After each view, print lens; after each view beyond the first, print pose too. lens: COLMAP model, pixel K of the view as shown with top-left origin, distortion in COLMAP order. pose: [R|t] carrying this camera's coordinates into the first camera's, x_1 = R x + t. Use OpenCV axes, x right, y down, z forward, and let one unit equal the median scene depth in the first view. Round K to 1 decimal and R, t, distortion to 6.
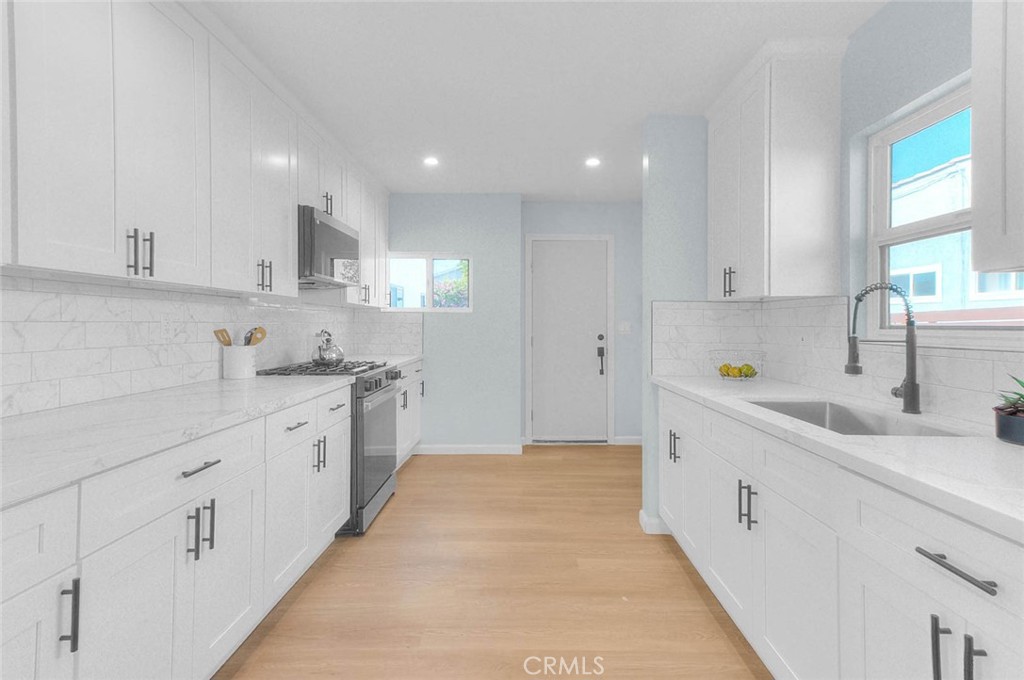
lens RADIAL K [[473.9, 0, 514.4], [0, 473.9, 323.6], [0, 0, 1]] dist [0.038213, 0.000053]
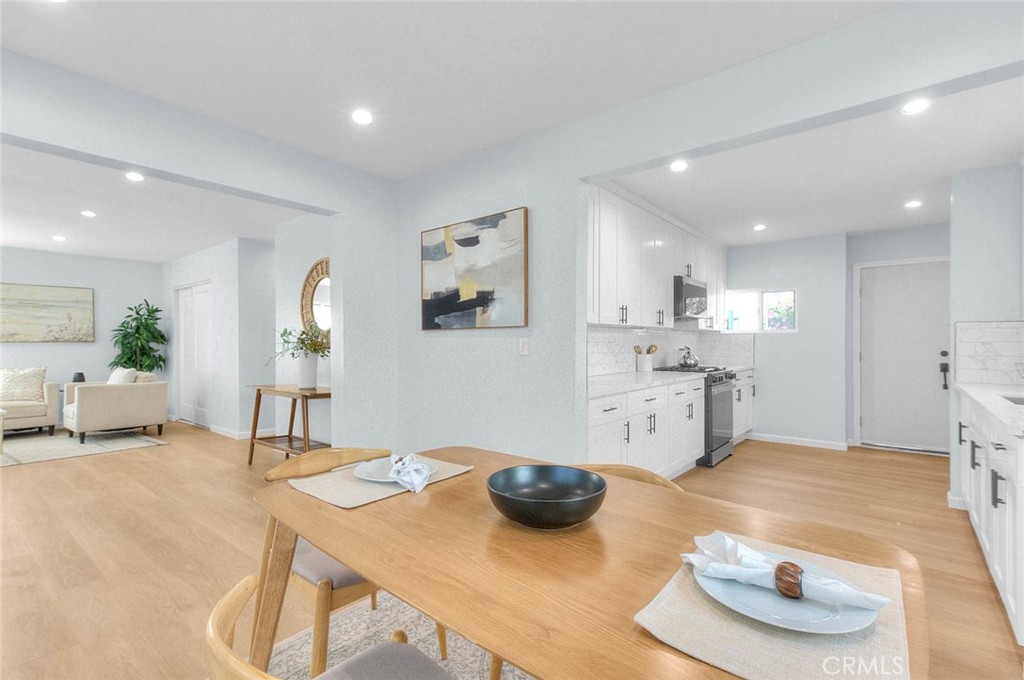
lens RADIAL K [[473.8, 0, 514.3], [0, 473.8, 350.0], [0, 0, 1]] dist [0.022582, 0.000313]
pose [[0.781738, 0.004057, -0.623594, 0.160581], [0.006305, 0.999876, 0.014409, -0.001054], [0.623575, -0.015195, 0.781616, -0.646804]]
